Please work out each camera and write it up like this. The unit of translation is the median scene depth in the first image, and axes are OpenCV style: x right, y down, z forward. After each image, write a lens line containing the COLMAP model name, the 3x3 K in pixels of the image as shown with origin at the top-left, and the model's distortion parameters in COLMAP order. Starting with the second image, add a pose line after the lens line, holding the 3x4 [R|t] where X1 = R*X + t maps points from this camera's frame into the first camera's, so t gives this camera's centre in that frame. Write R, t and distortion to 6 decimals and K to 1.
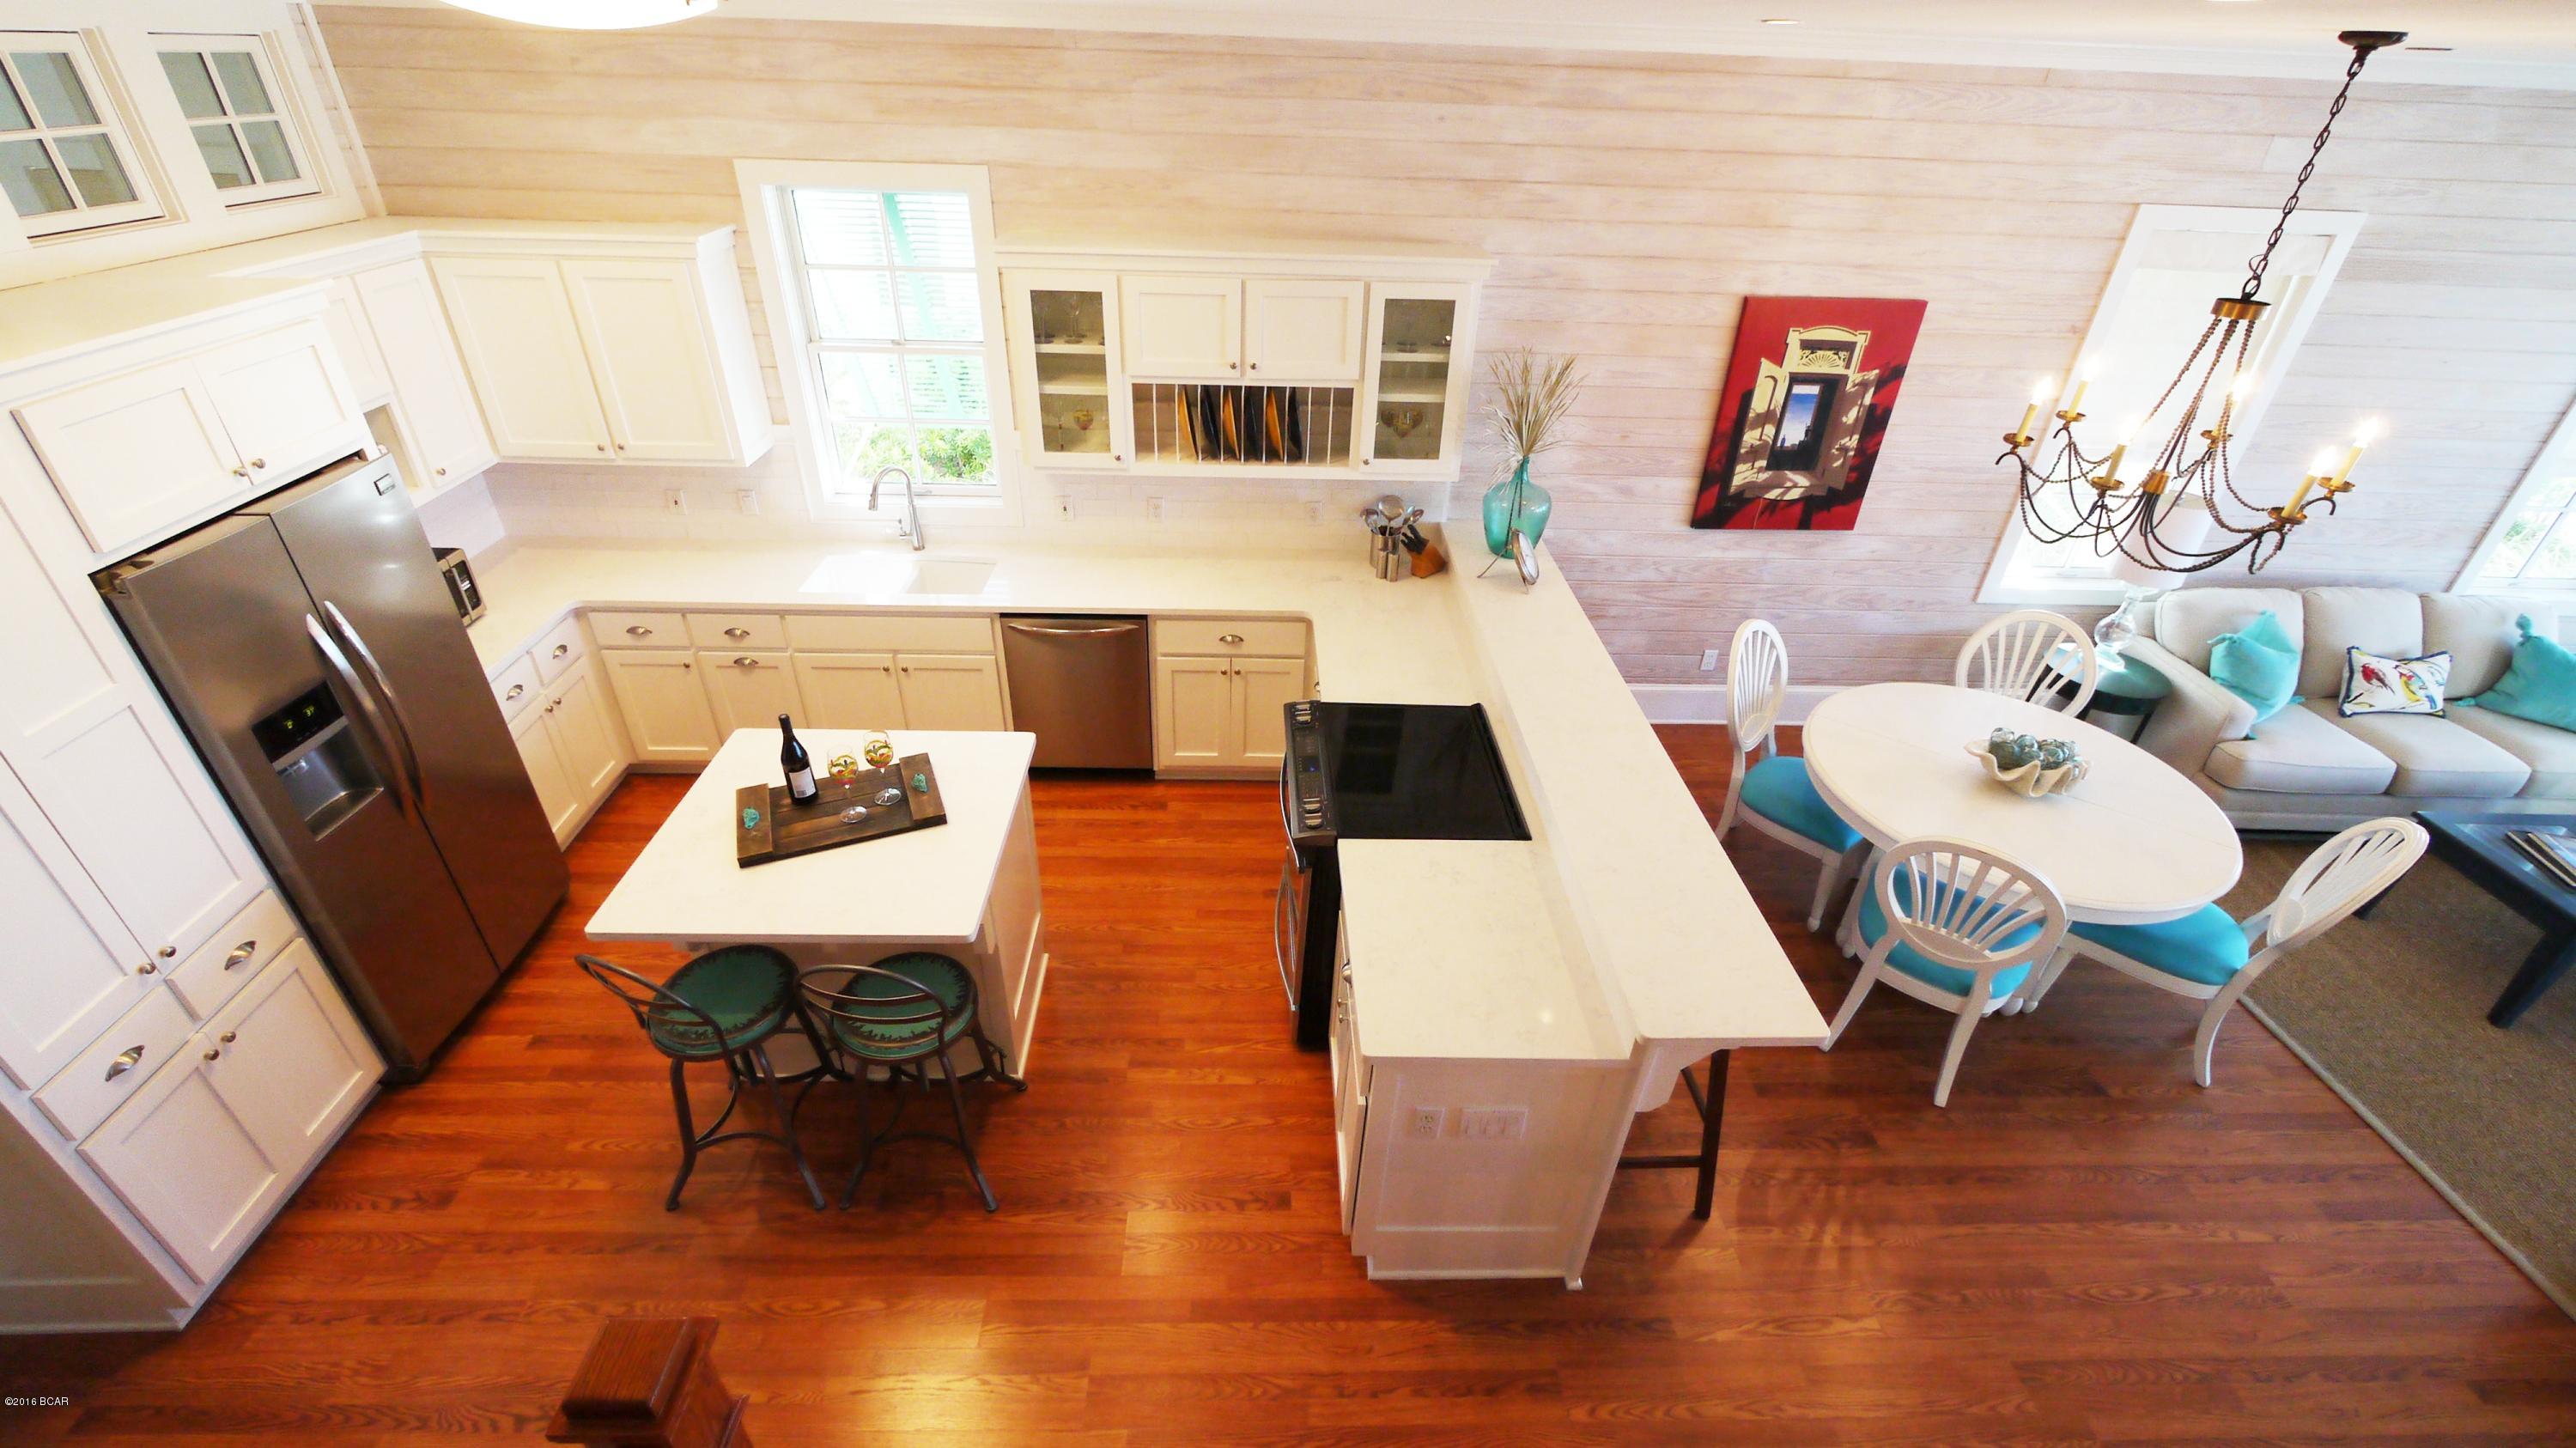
lens RADIAL K [[1061.9, 0, 1280.5], [0, 1061.9, 713.3], [0, 0, 1]] dist [-0.010158, 0.001458]
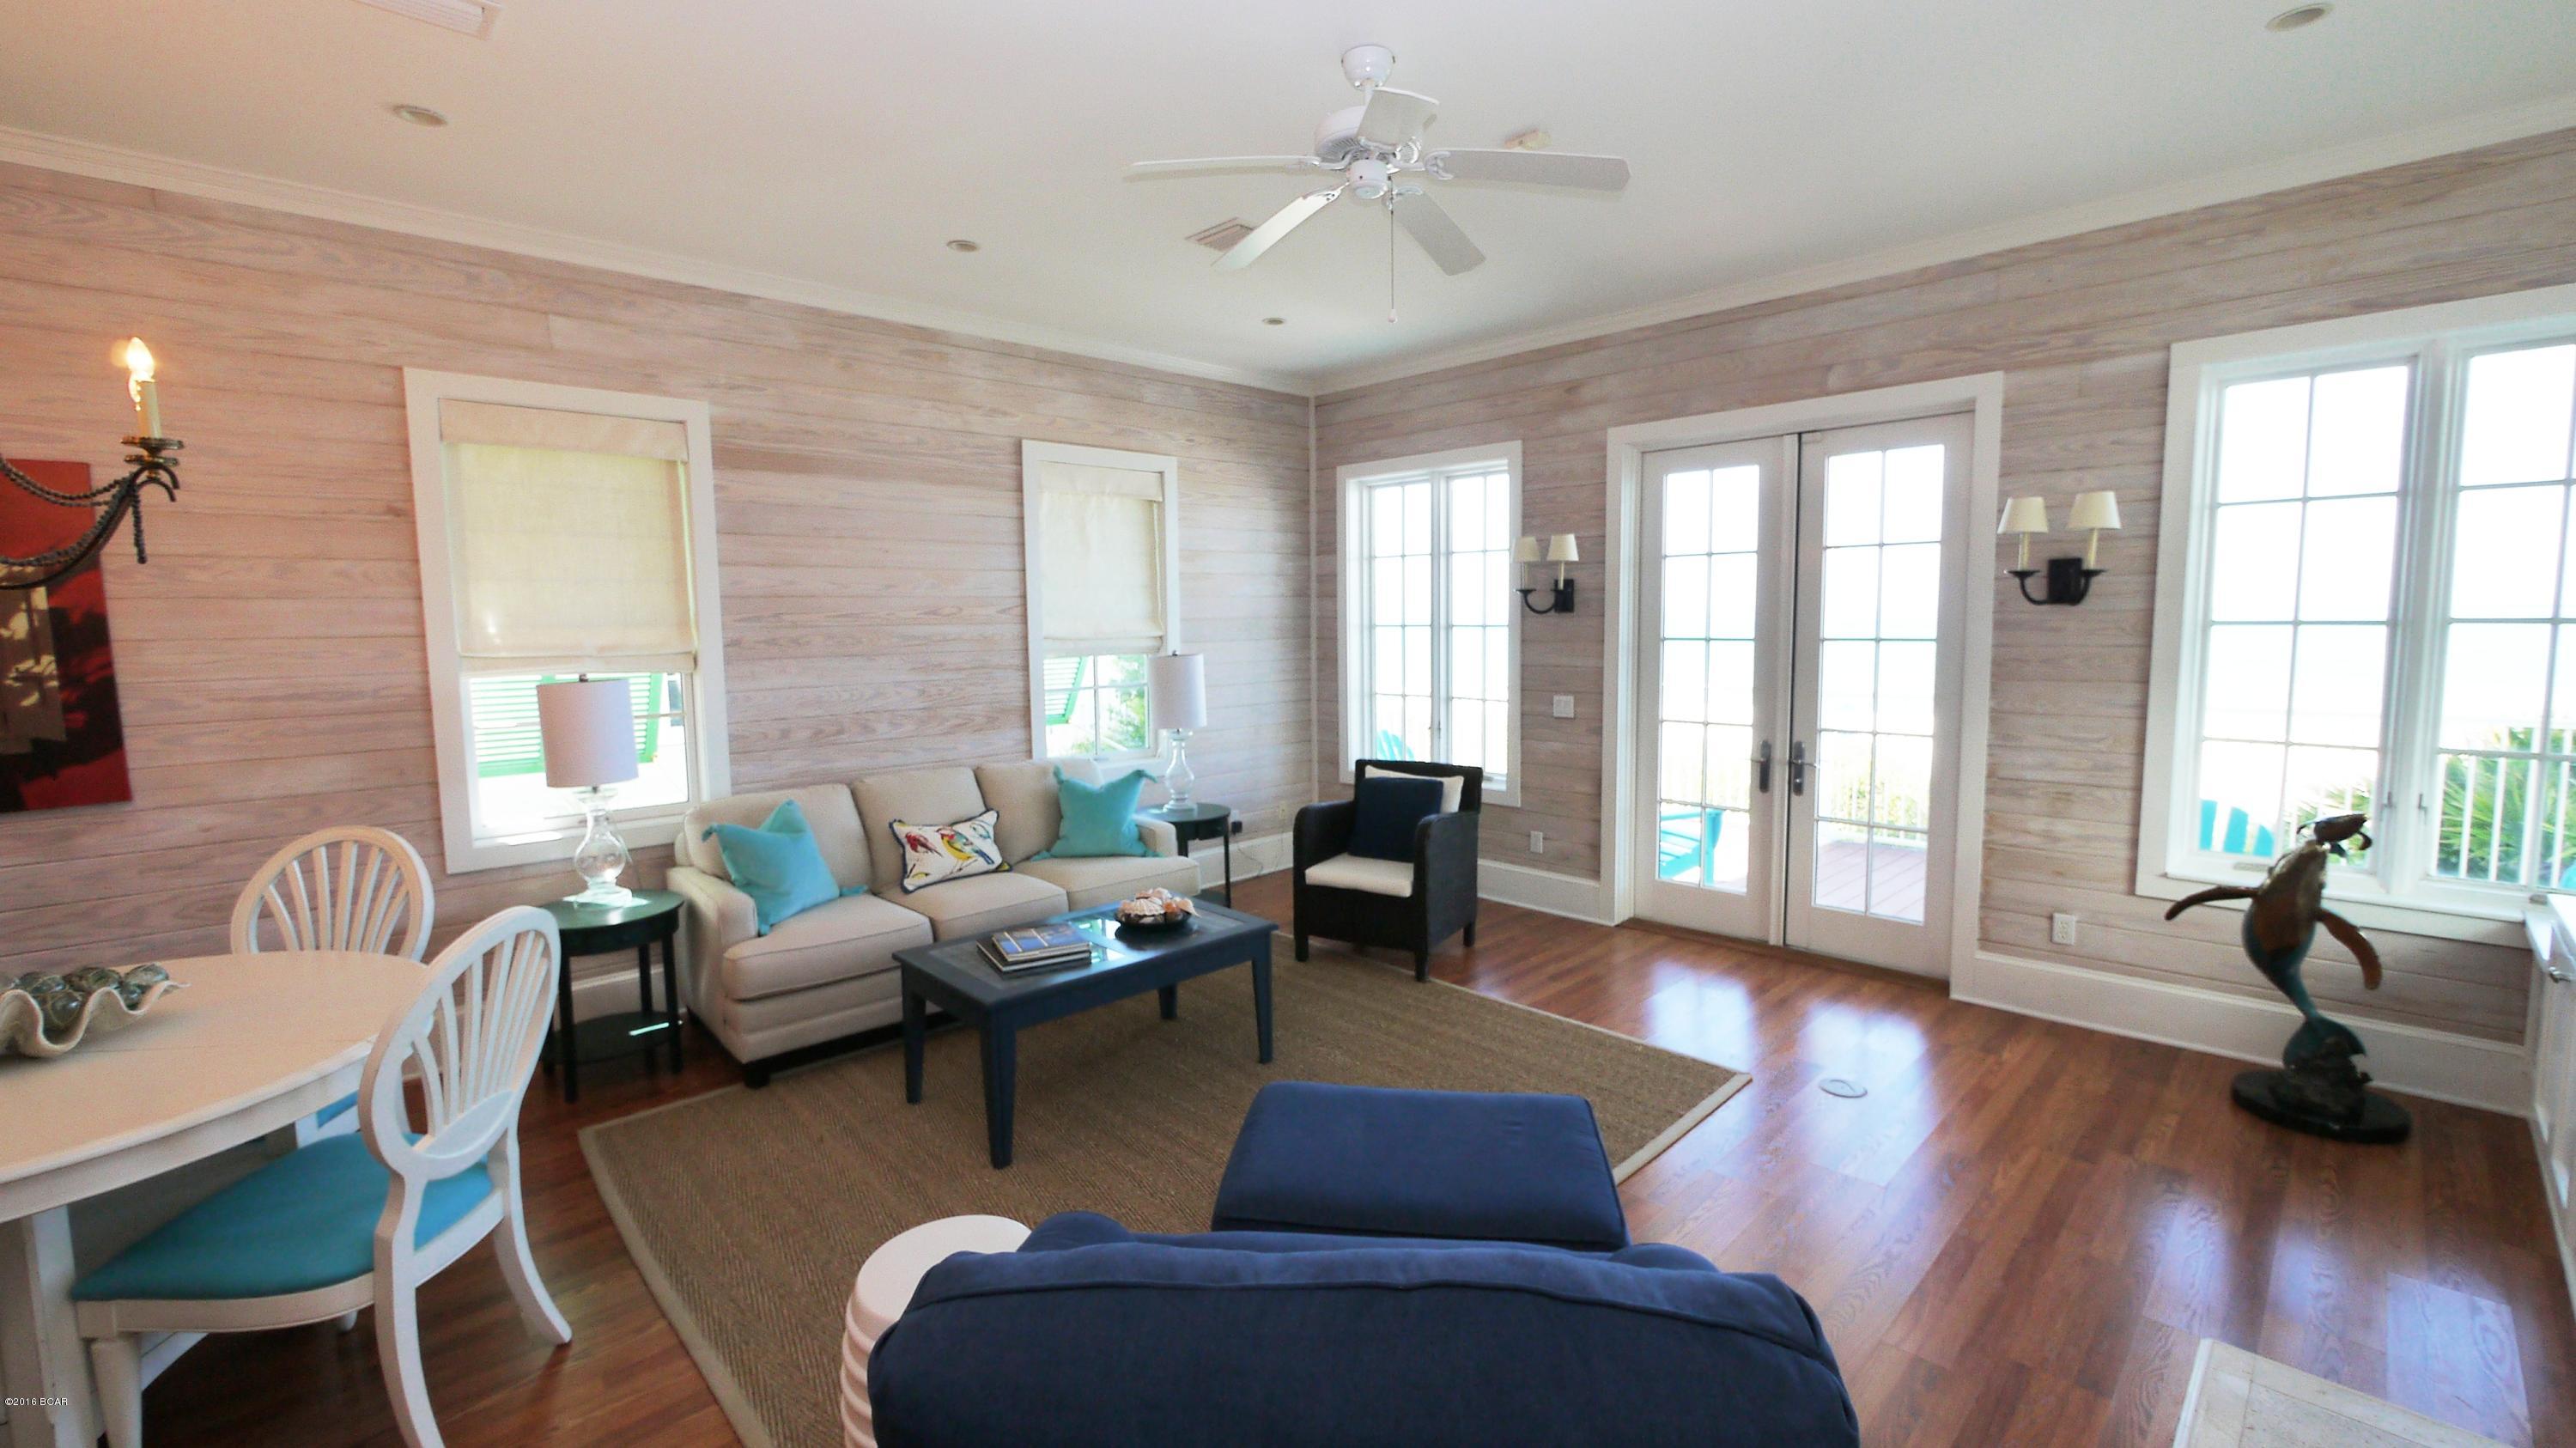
lens RADIAL K [[1061.9, 0, 1285.9], [0, 1061.9, 715.3], [0, 0, 1]] dist [-0.010158, 0.001458]
pose [[0.739572, -0.104602, 0.664900, 0.739507], [0.384677, 0.876306, -0.290018, 0.283333], [-0.552320, 0.470261, 0.688329, 0.147894]]
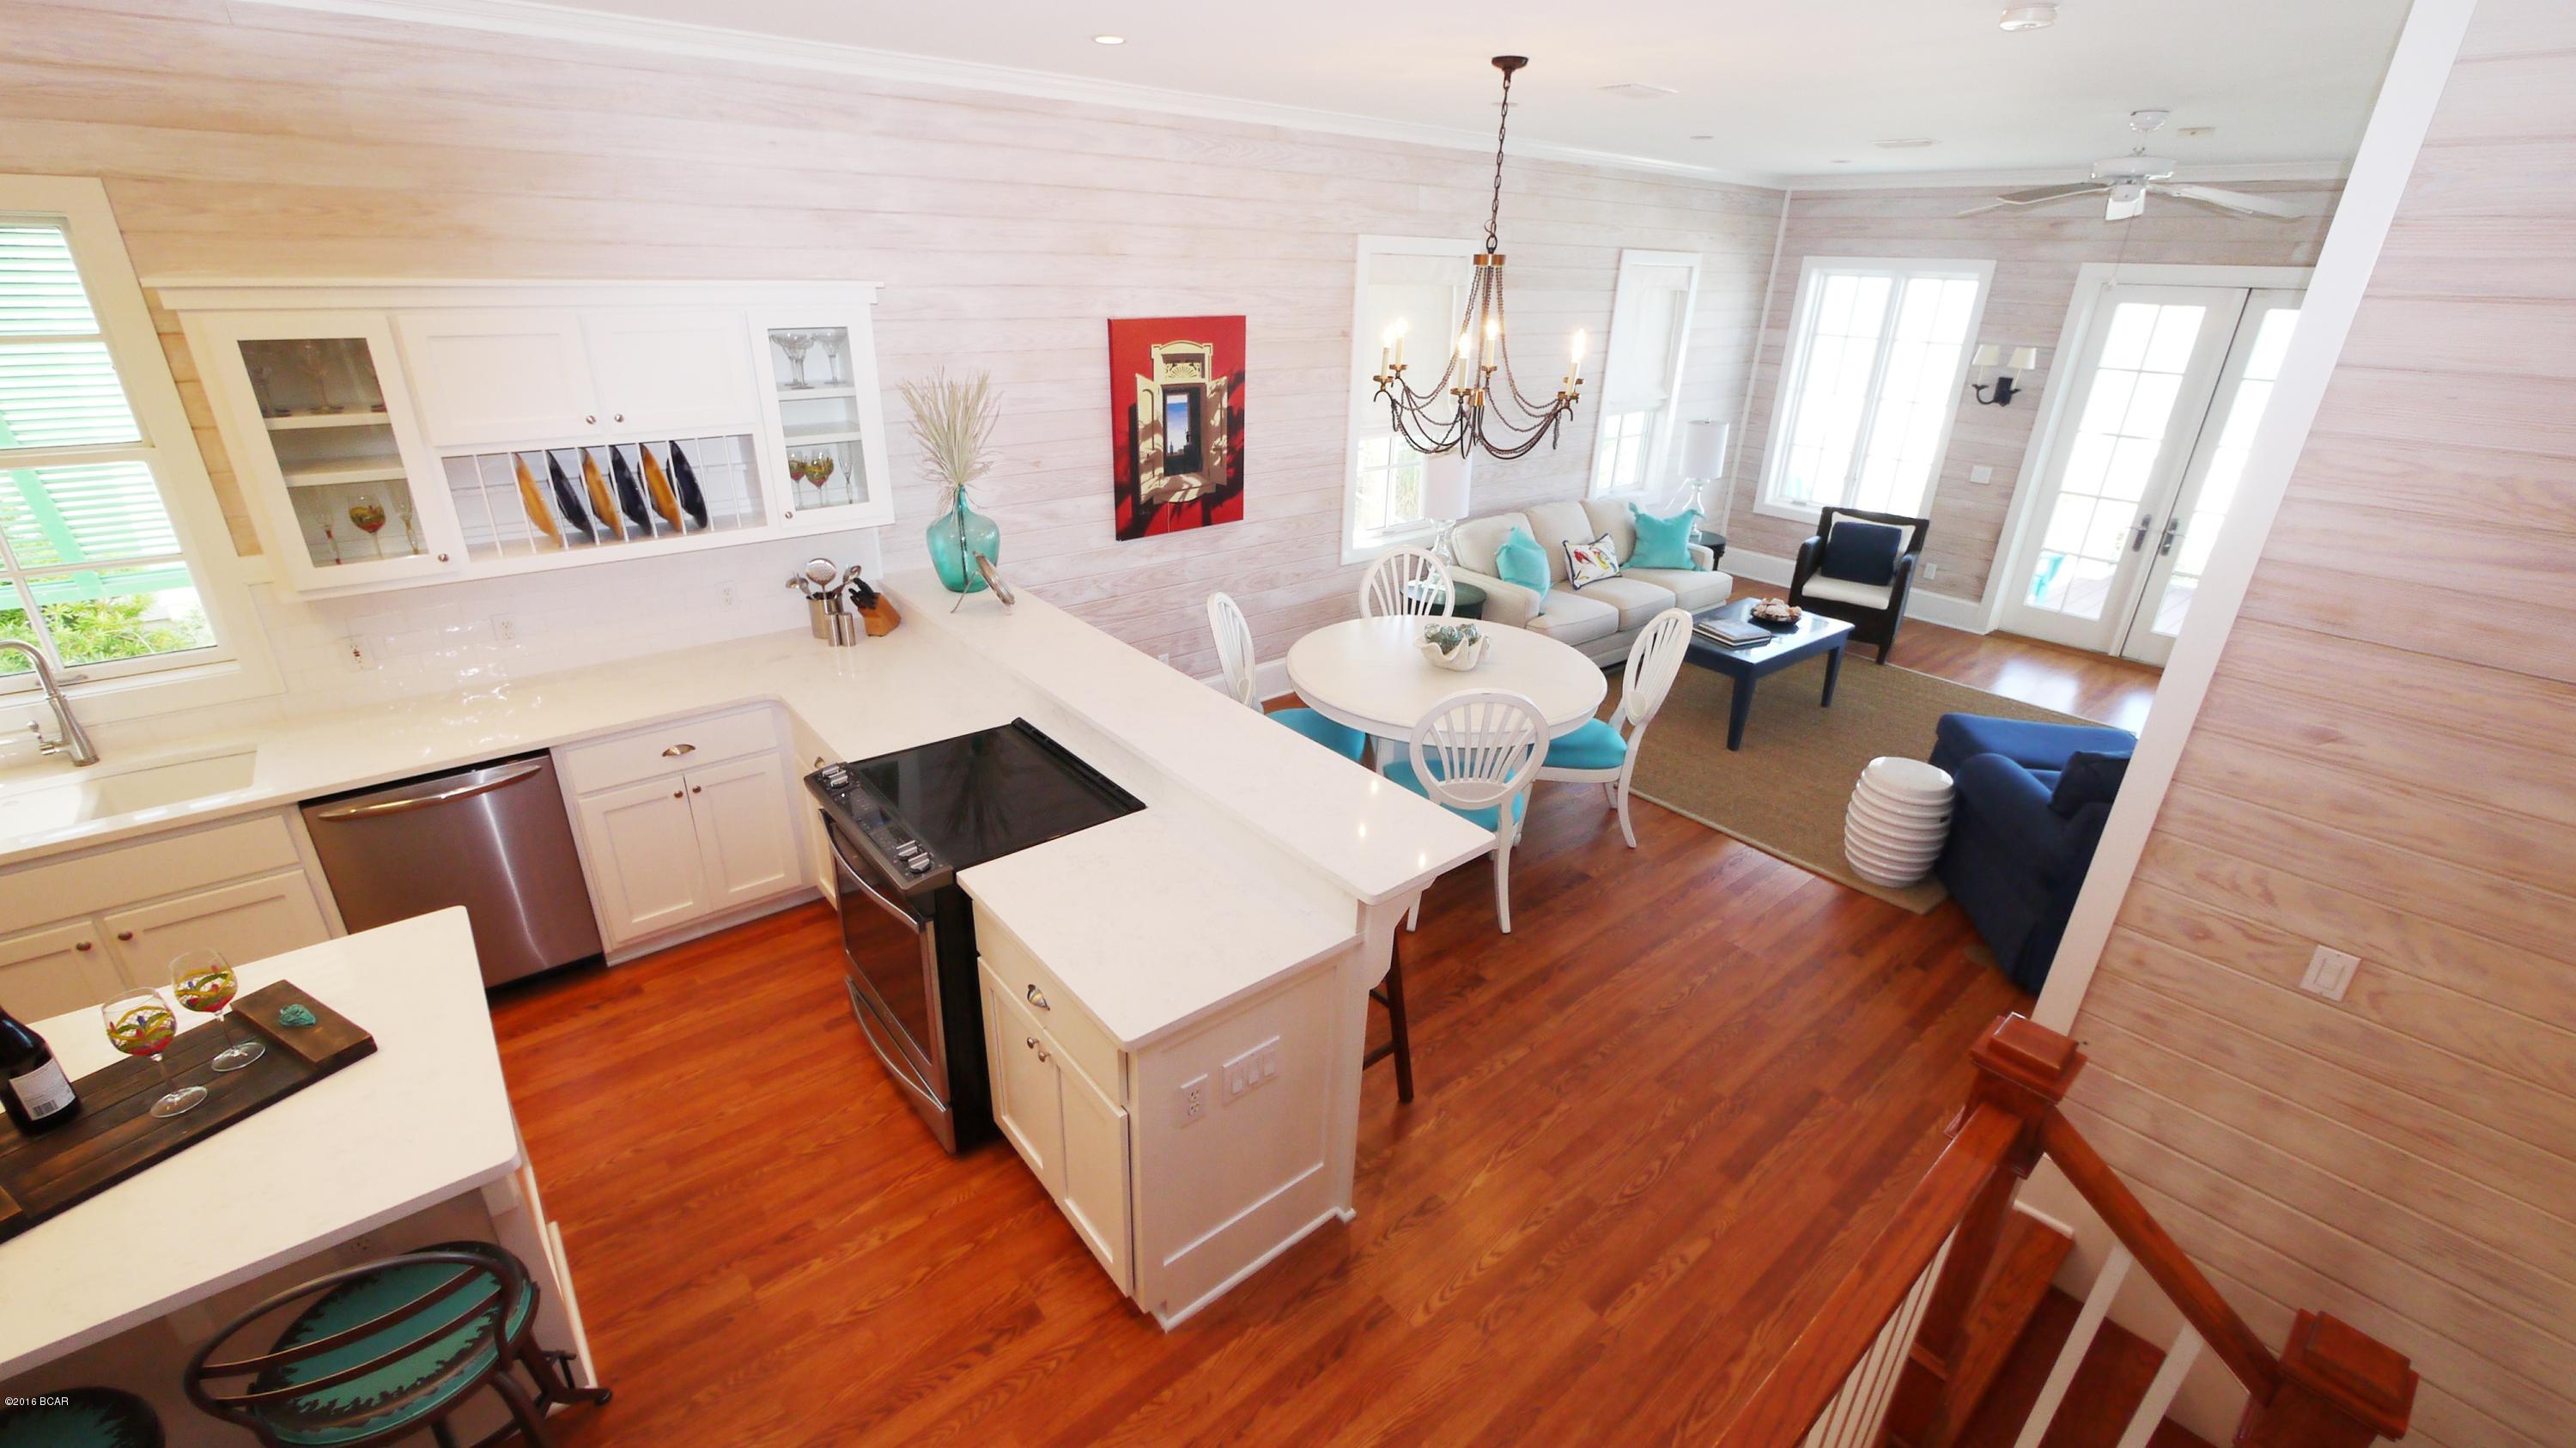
lens RADIAL K [[1061.9, 0, 1281.5], [0, 1061.9, 713.6], [0, 0, 1]] dist [-0.010158, 0.001458]
pose [[0.785830, -0.252879, 0.564379, -0.139045], [0.322873, 0.946095, -0.025649, 0.075695], [-0.527469, 0.202379, 0.825118, 0.094426]]
